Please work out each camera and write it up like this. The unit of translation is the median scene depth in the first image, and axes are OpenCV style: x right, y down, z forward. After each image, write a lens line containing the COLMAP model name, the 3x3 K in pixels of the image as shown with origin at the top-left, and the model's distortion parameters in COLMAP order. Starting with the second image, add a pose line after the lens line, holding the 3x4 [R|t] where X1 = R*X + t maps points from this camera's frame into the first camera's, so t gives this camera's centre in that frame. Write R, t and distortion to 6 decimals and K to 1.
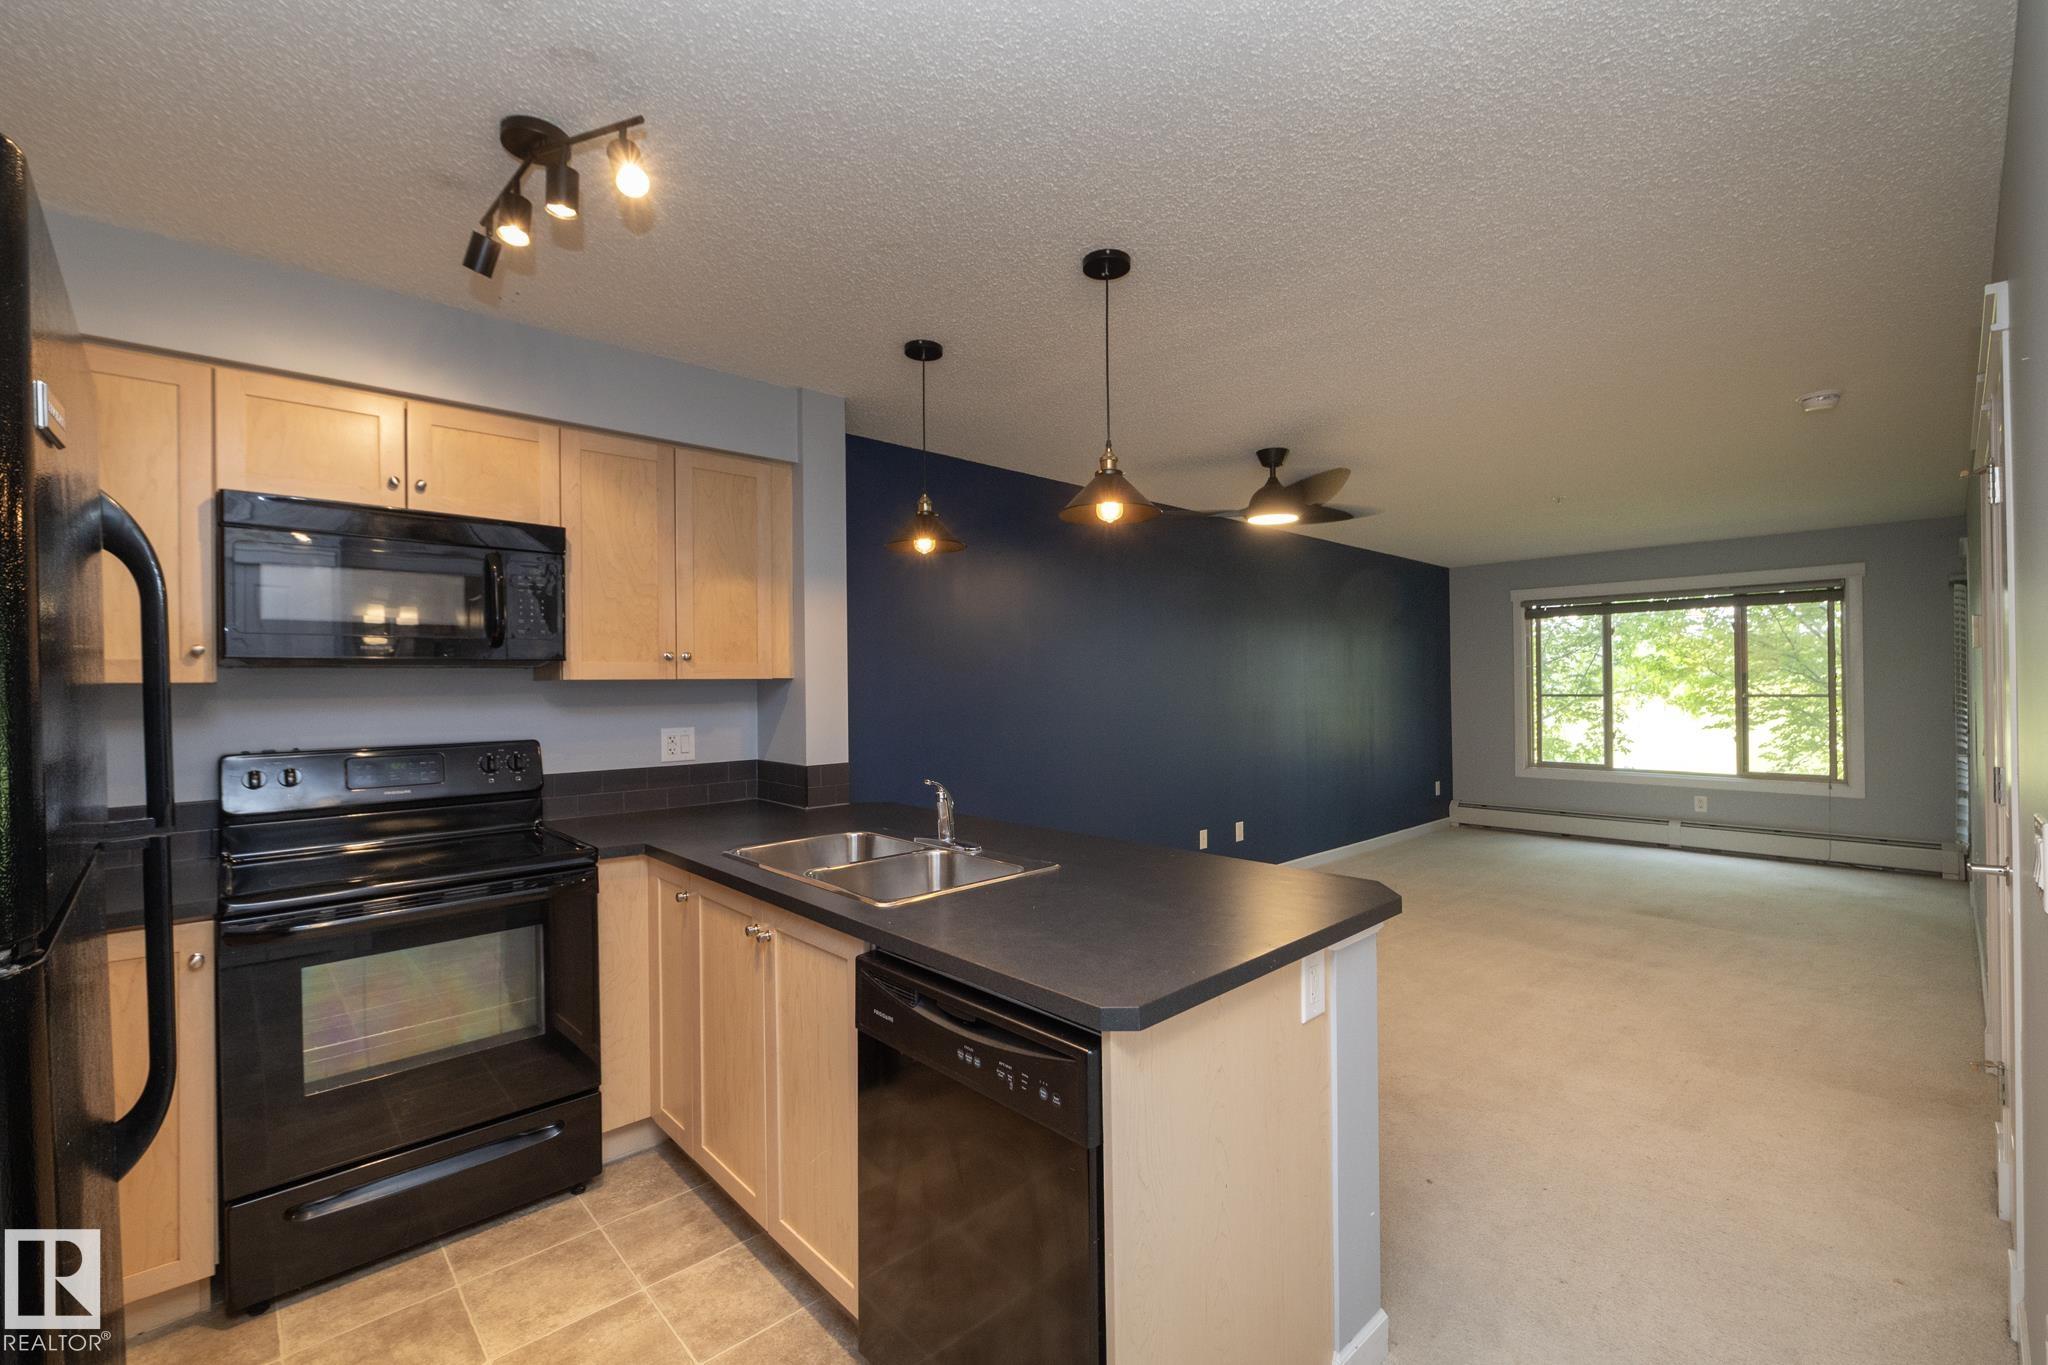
lens RADIAL K [[875.5, 0, 1025.3], [0, 875.5, 680.3], [0, 0, 1]] dist [-0.001065, -0.000446]
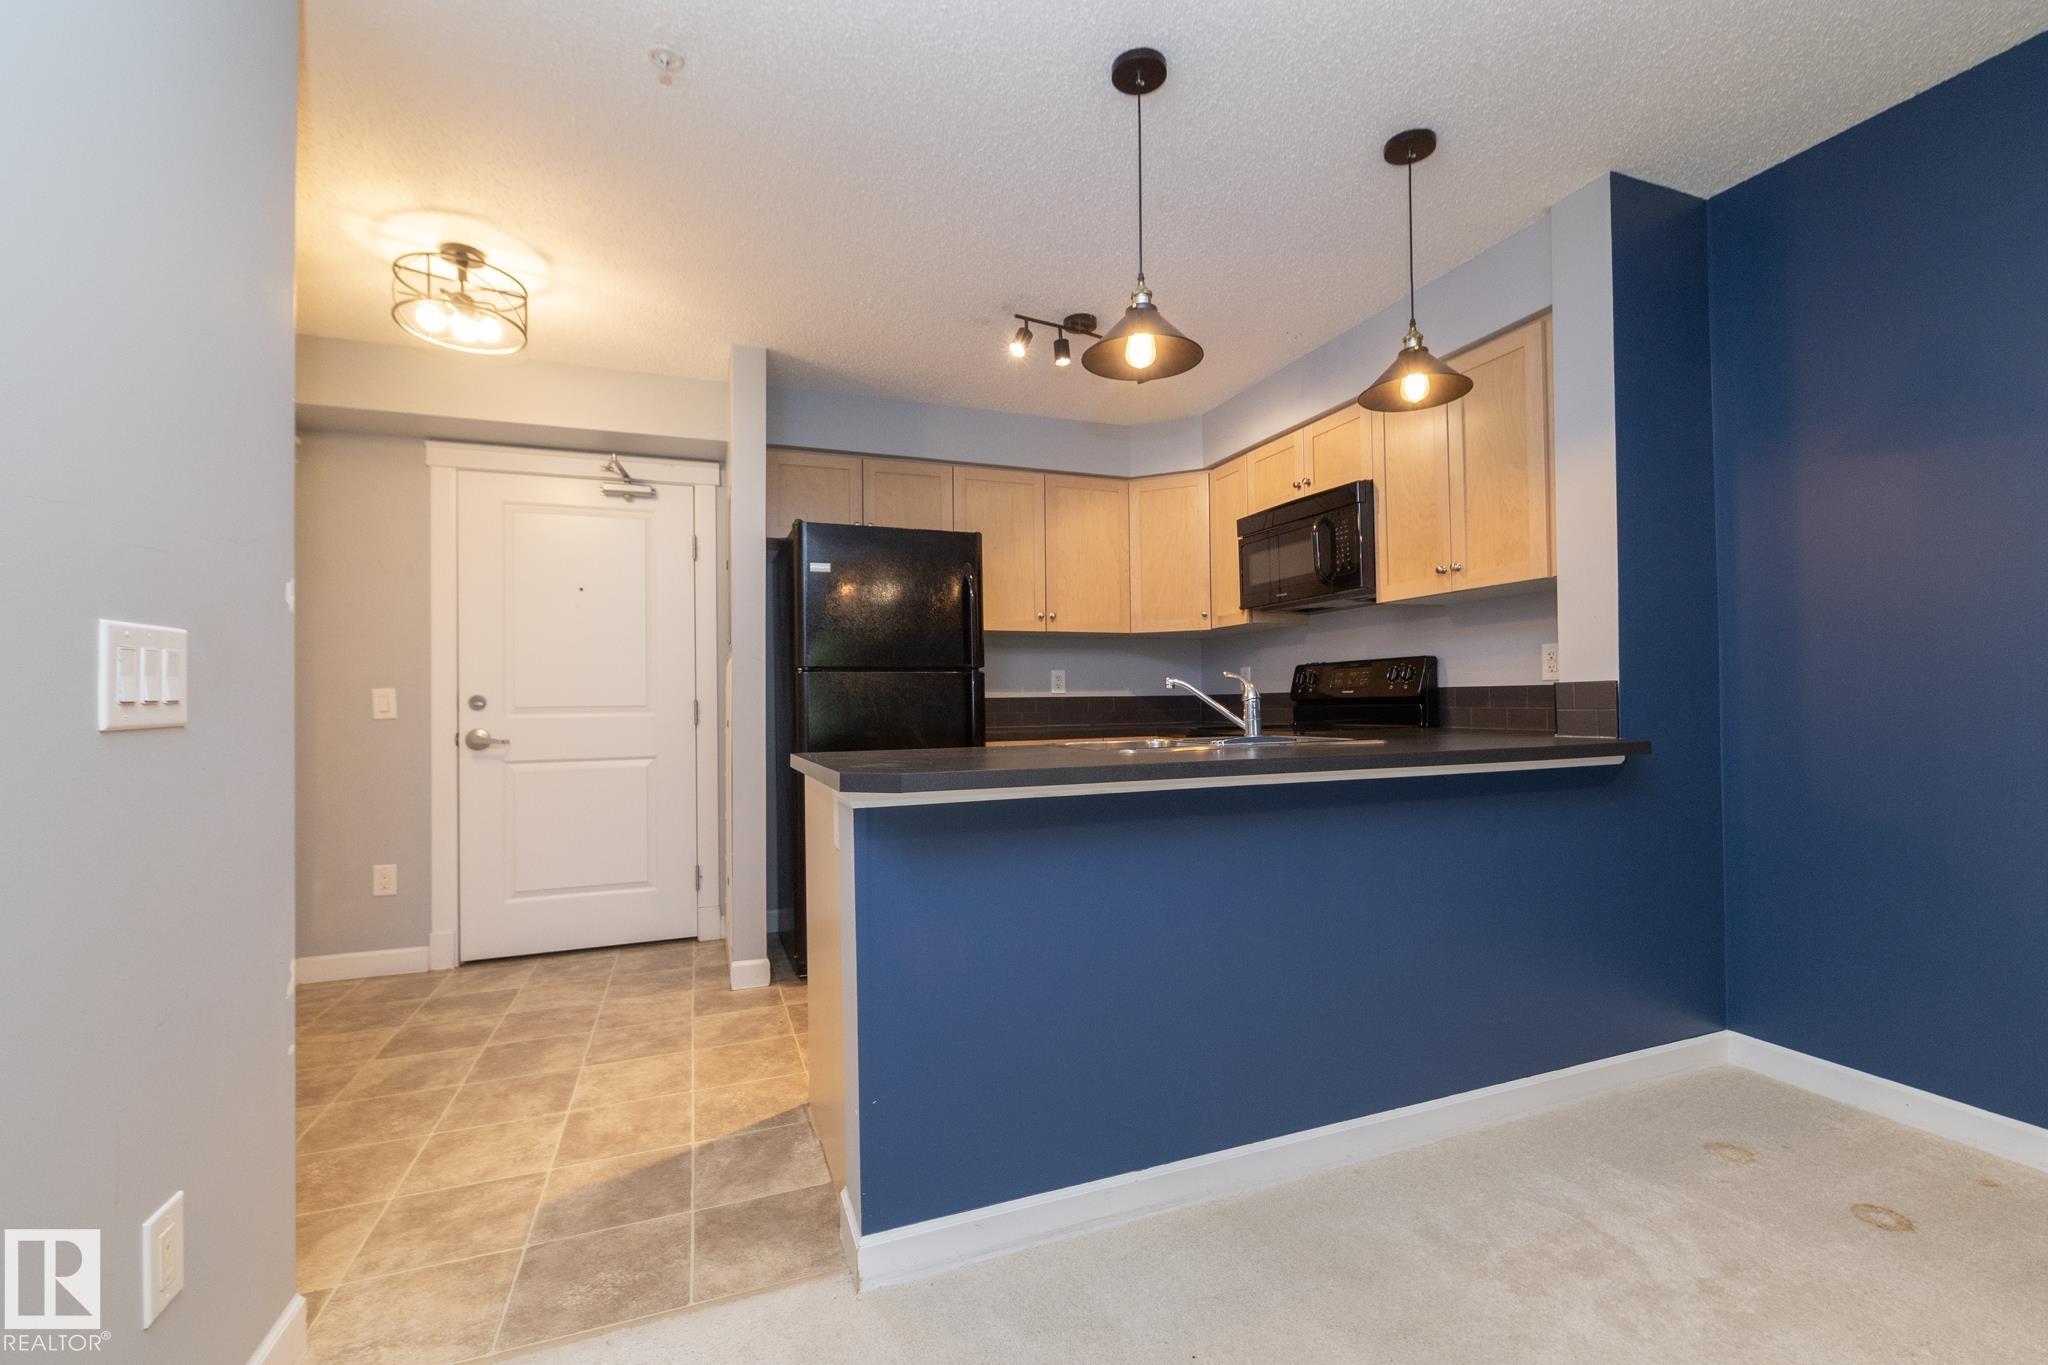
lens RADIAL K [[875.5, 0, 1020.6], [0, 875.5, 689.8], [0, 0, 1]] dist [-0.001065, -0.000446]
pose [[-0.383341, 0.000554, -0.923607, 0.593452], [0.020096, 0.999768, -0.007741, 0.089989], [0.923388, -0.021528, -0.383263, 0.764654]]
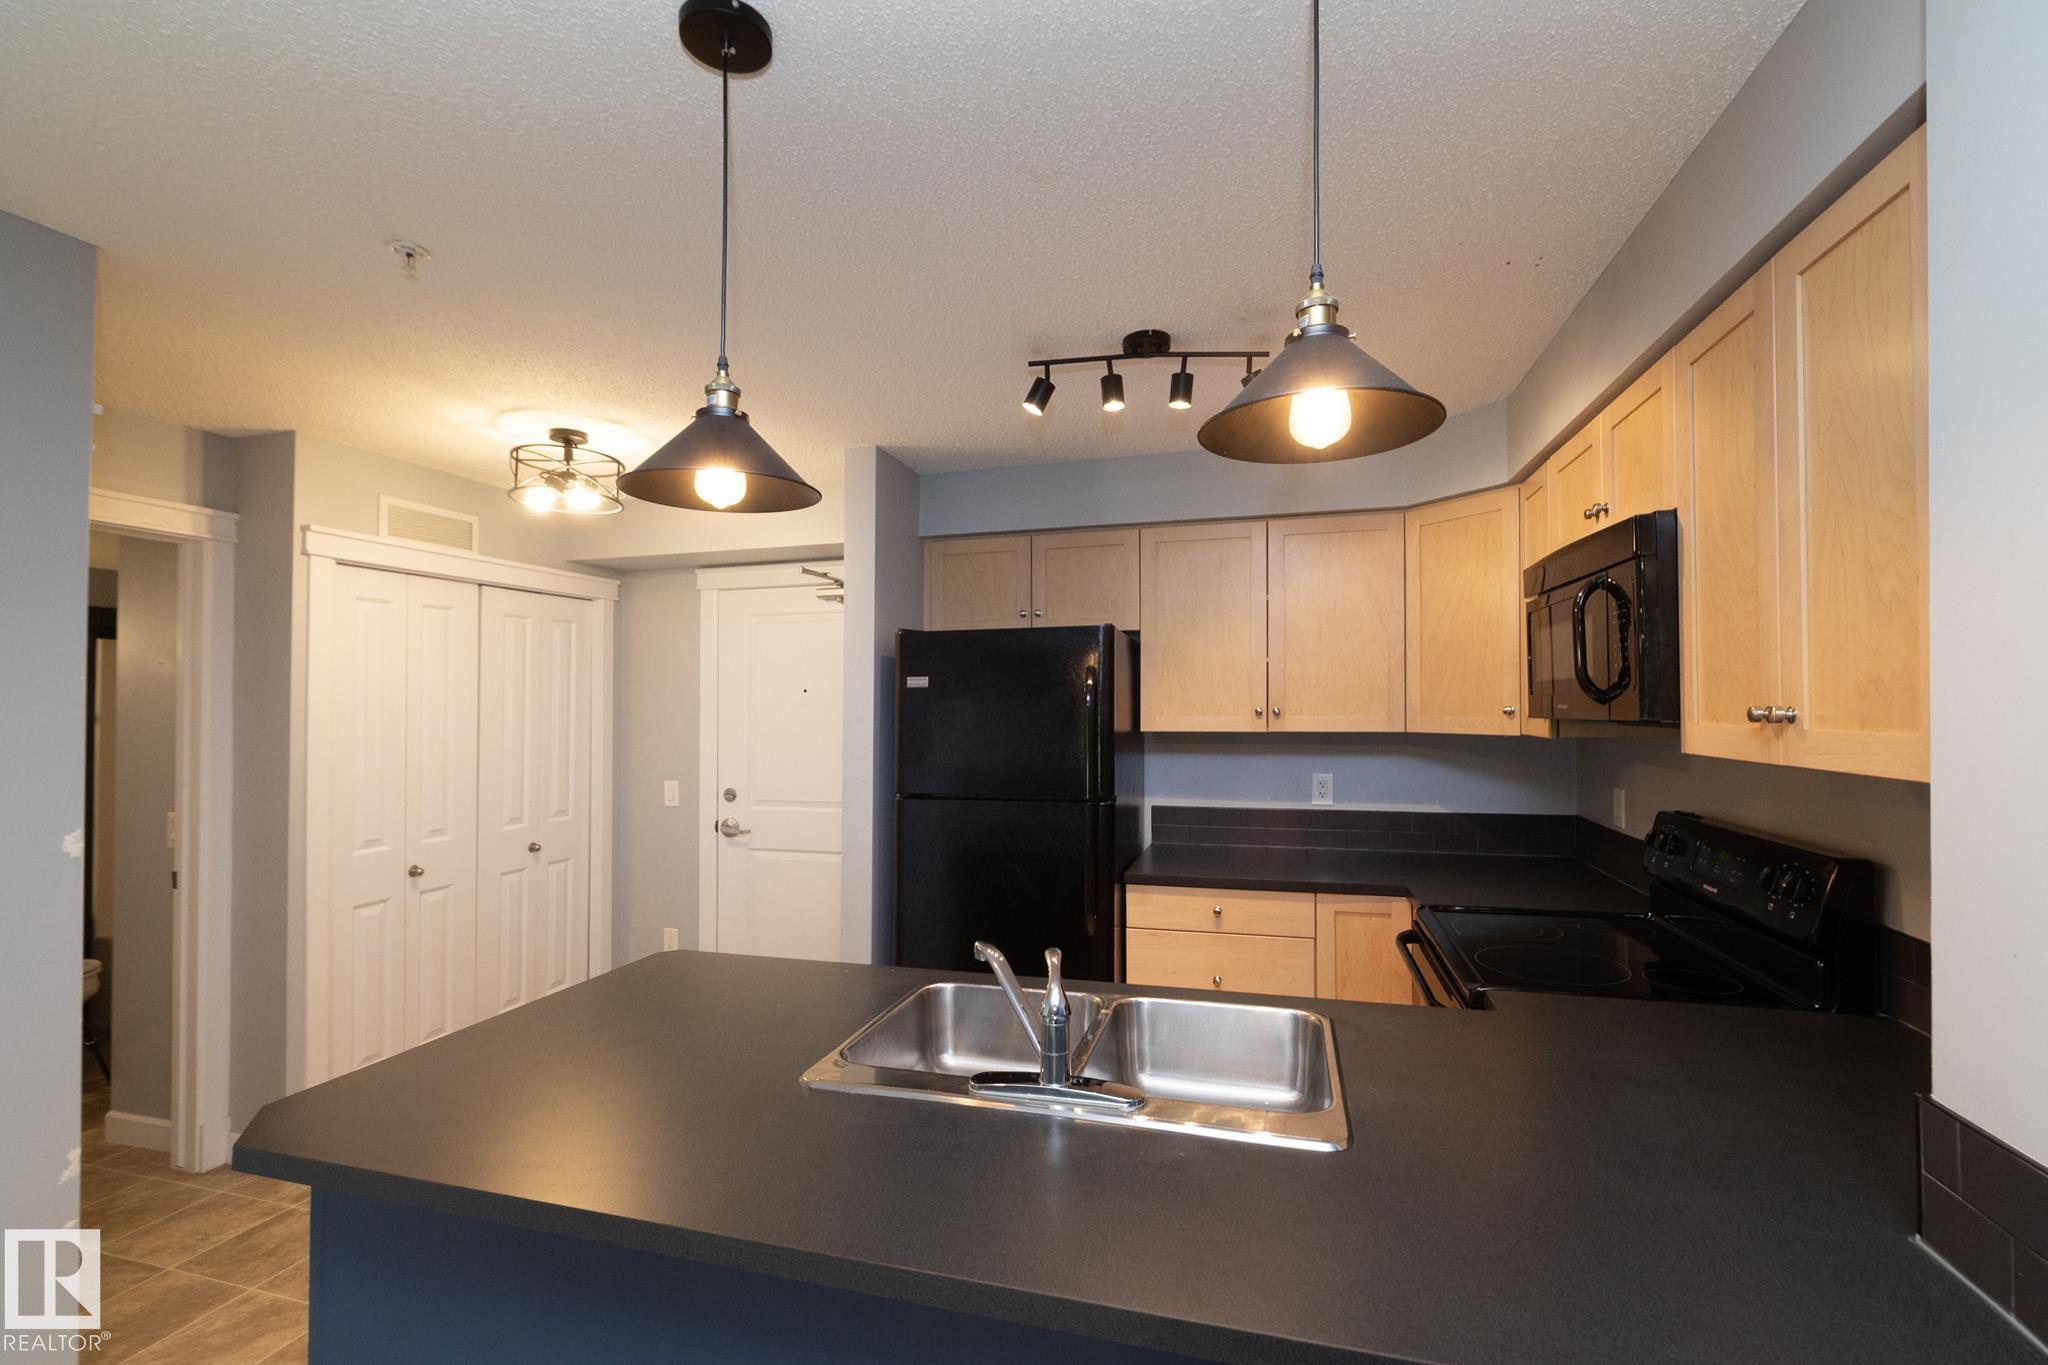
lens RADIAL K [[875.5, 0, 1011.9], [0, 875.5, 703.1], [0, 0, 1]] dist [-0.001065, -0.000446]
pose [[-0.863839, 0.014110, -0.503571, 0.140856], [0.016799, 0.999859, -0.000801, -0.033864], [0.503489, -0.009151, -0.863953, 0.986416]]
